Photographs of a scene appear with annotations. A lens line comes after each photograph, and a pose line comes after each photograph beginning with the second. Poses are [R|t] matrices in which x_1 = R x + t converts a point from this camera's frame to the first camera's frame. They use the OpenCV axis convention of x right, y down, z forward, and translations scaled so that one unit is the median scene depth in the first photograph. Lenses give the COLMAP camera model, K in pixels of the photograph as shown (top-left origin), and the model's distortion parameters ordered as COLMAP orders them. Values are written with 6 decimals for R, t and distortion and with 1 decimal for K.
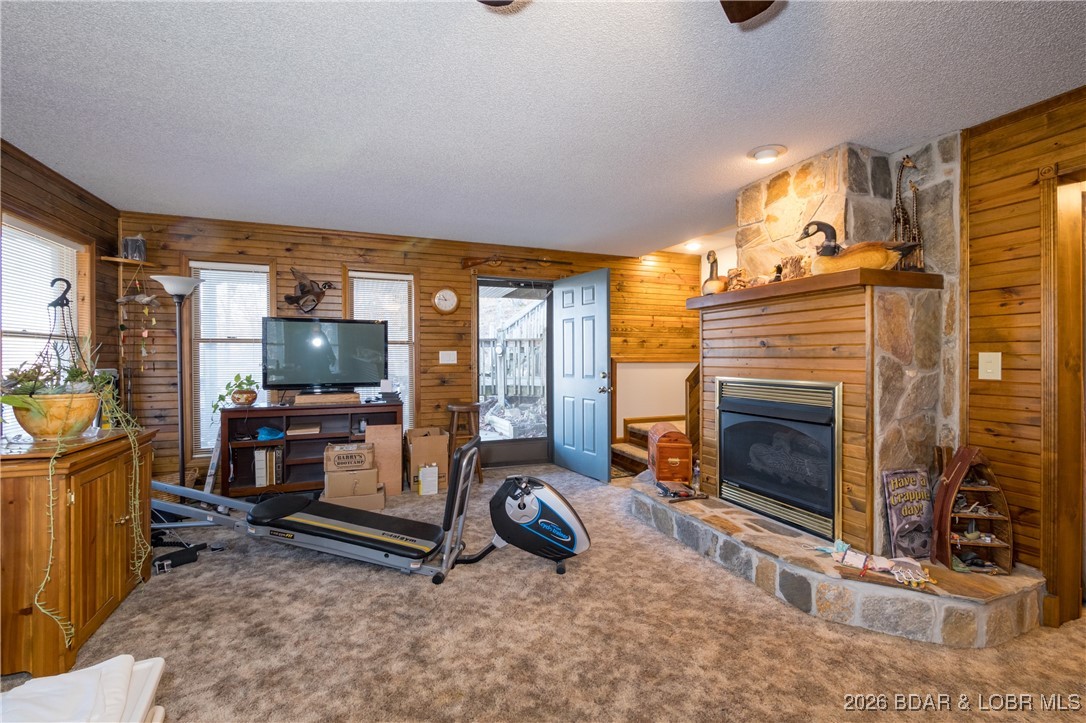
lens RADIAL K [[449.8, 0, 541.3], [0, 449.8, 359.8], [0, 0, 1]] dist [-0.003925, 0.000008]
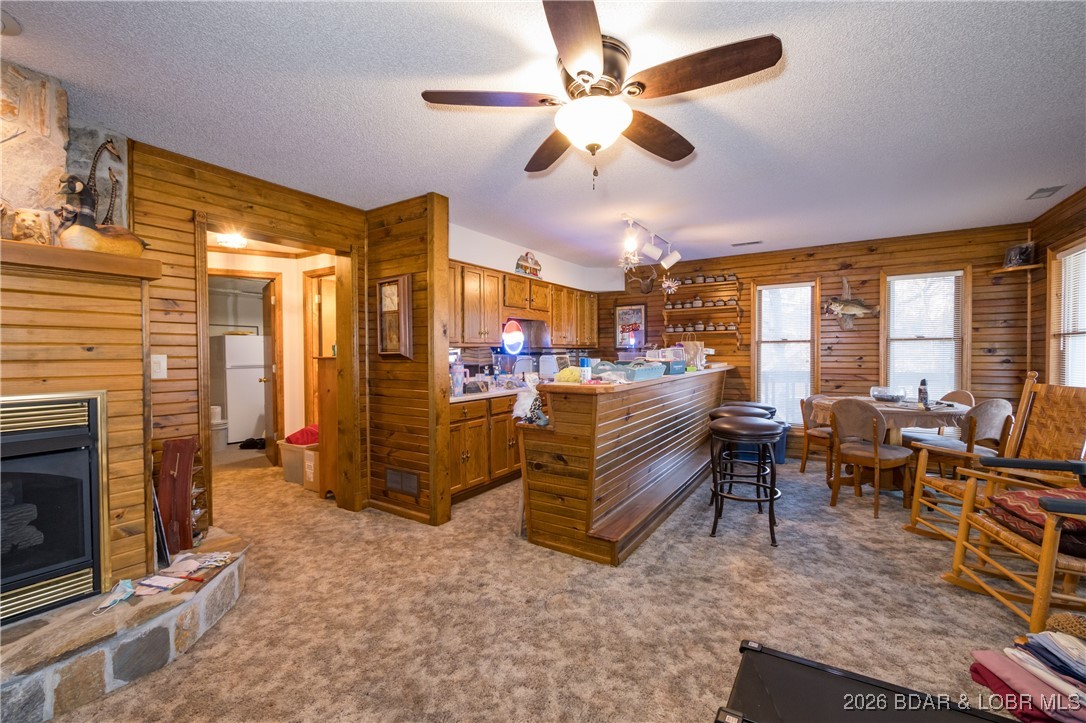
lens RADIAL K [[449.8, 0, 543.0], [0, 449.8, 360.4], [0, 0, 1]] dist [-0.003925, 0.000008]
pose [[-0.572168, -0.007666, 0.820100, -0.459786], [0.006862, 0.999877, 0.014134, -0.010687], [-0.820108, 0.013714, -0.572045, 0.834345]]
